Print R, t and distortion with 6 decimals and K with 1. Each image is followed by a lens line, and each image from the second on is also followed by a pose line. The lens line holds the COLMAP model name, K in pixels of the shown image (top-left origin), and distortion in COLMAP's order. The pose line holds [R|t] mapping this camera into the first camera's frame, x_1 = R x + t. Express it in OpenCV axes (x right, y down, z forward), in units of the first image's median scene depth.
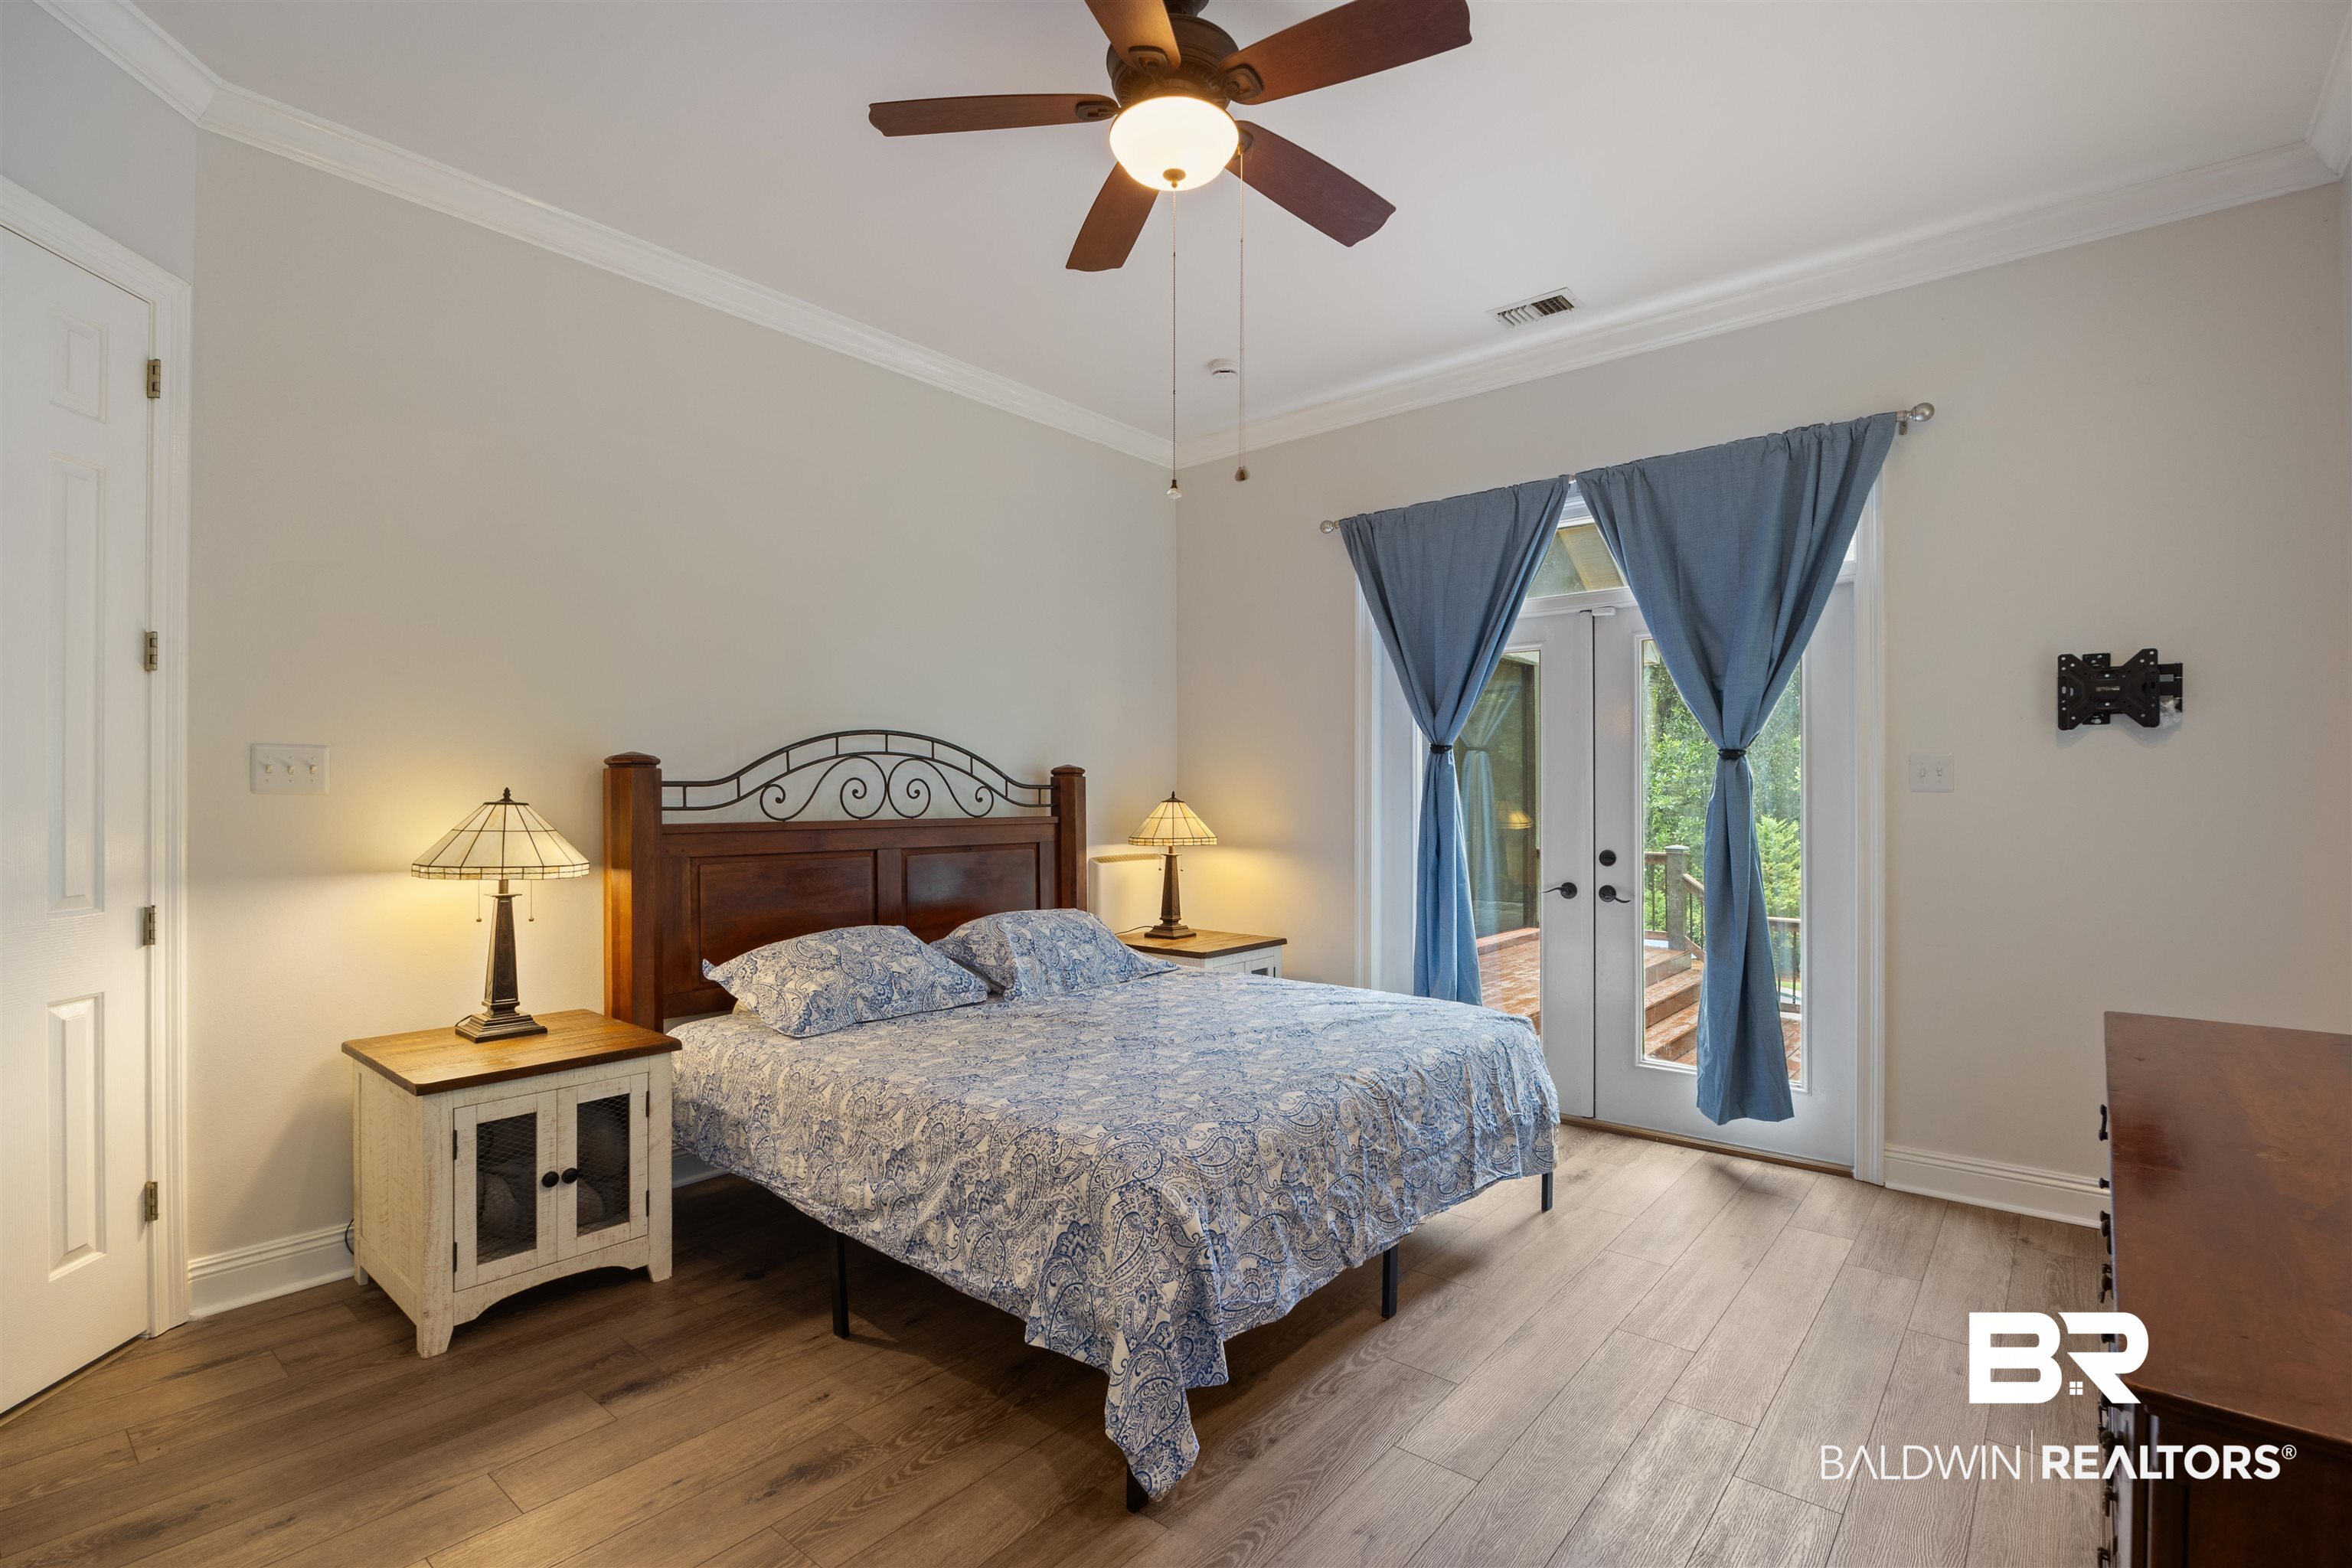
lens RADIAL K [[1066.2, 0, 1192.2], [0, 1066.2, 783.9], [0, 0, 1]] dist [-0.021156, 0.001758]
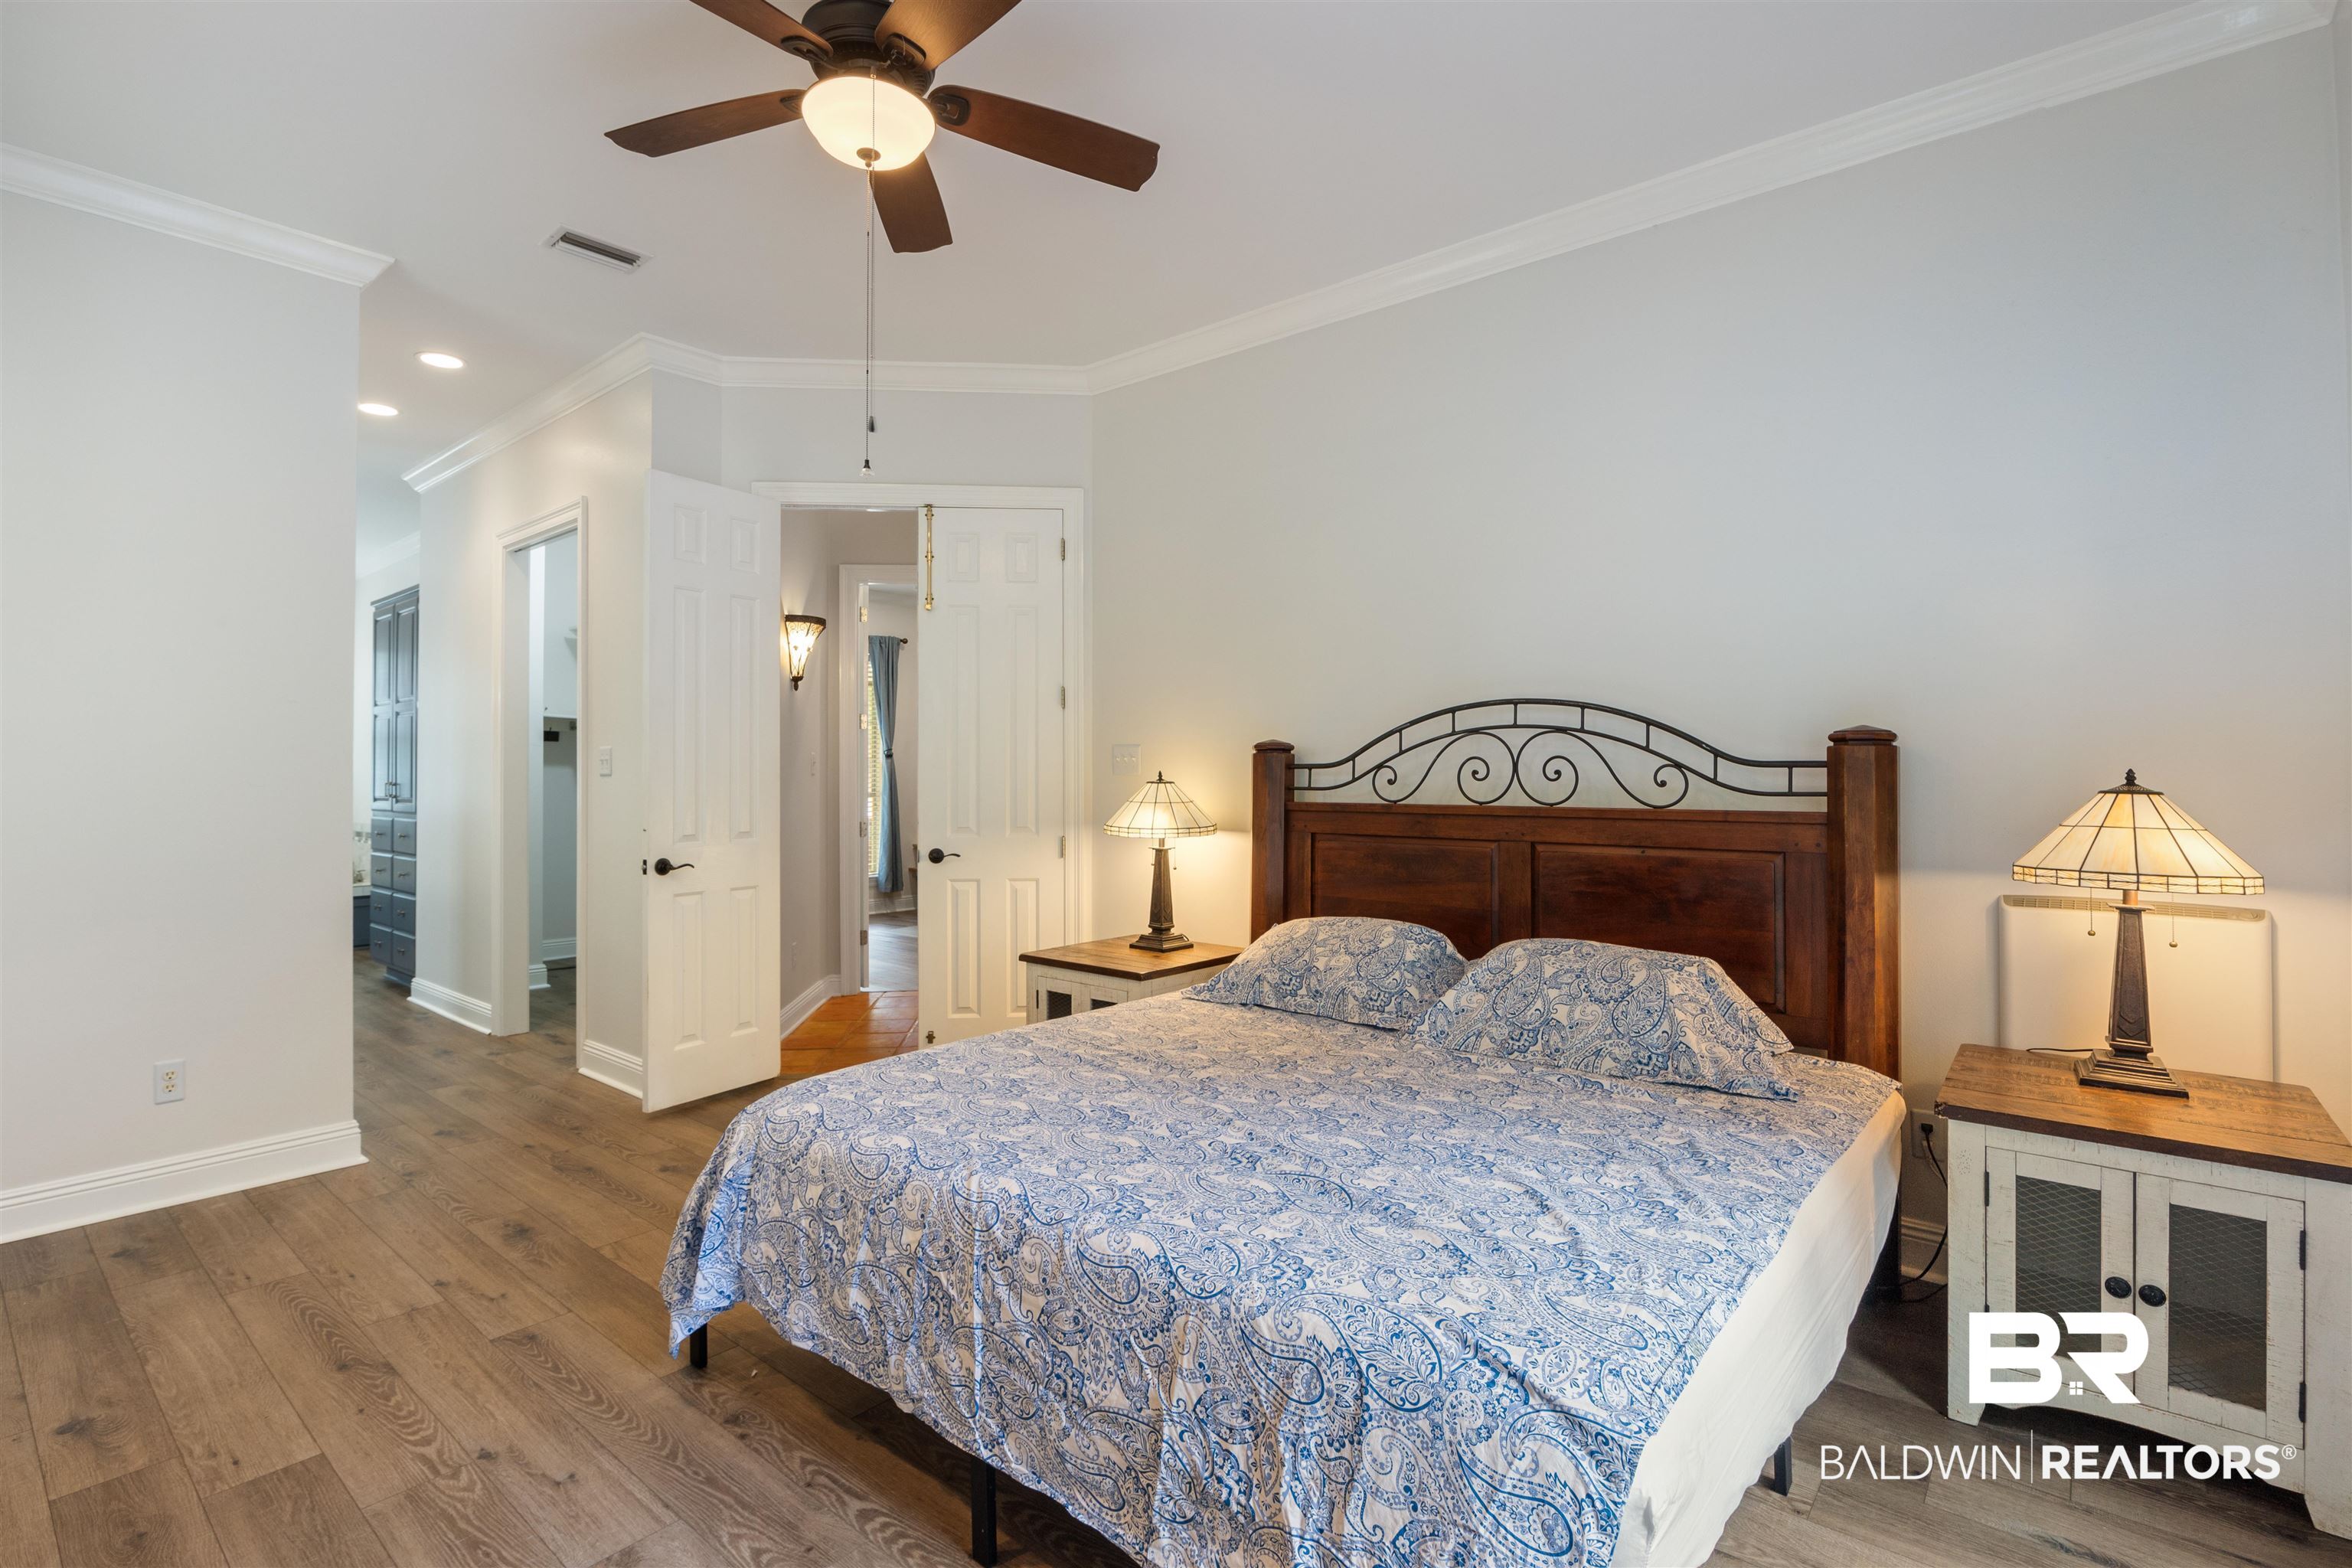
lens RADIAL K [[1066.2, 0, 1139.5], [0, 1066.2, 777.1], [0, 0, 1]] dist [-0.021156, 0.001758]
pose [[-0.000142, 0.000957, -1.000000, 0.594727], [0.009050, 0.999959, 0.000956, 0.008019], [0.999959, -0.009050, -0.000151, 0.773804]]
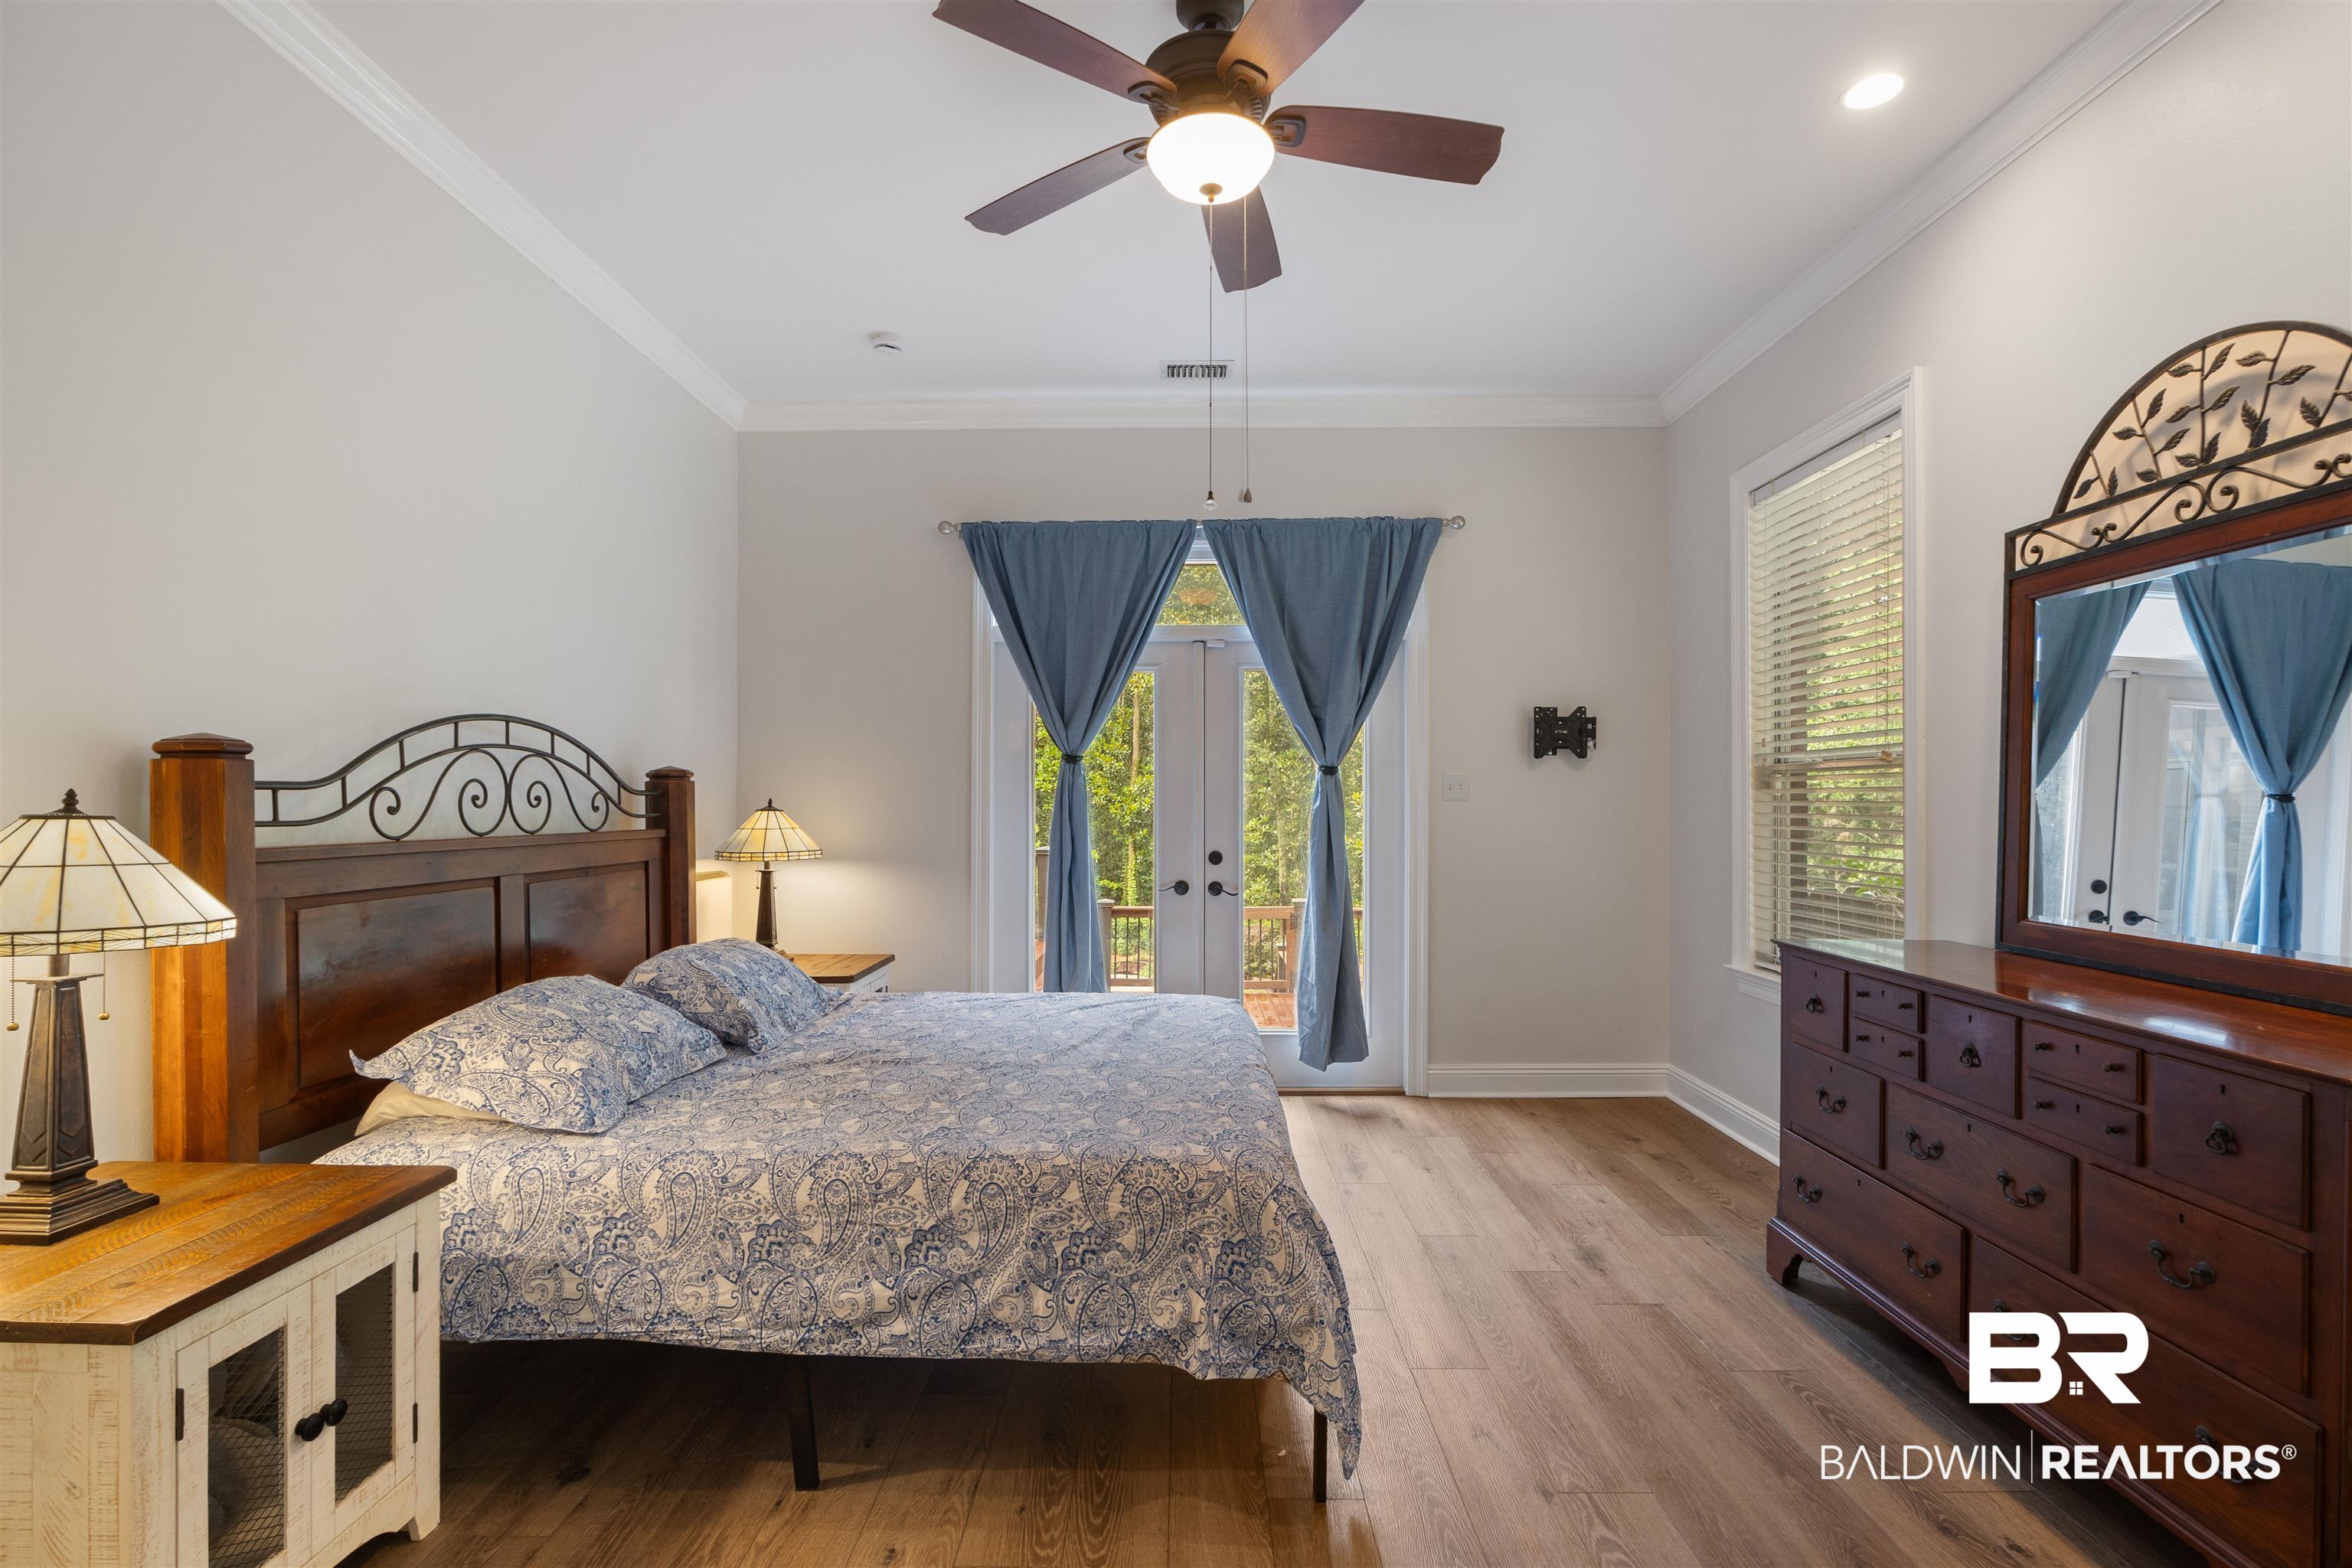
lens RADIAL K [[1066.2, 0, 1151.8], [0, 1066.2, 790.7], [0, 0, 1]] dist [-0.021156, 0.001758]
pose [[0.783892, 0.007435, 0.620853, -0.430281], [-0.006774, 0.999971, -0.003423, 0.001571], [-0.620861, -0.001522, 0.783919, 0.155453]]
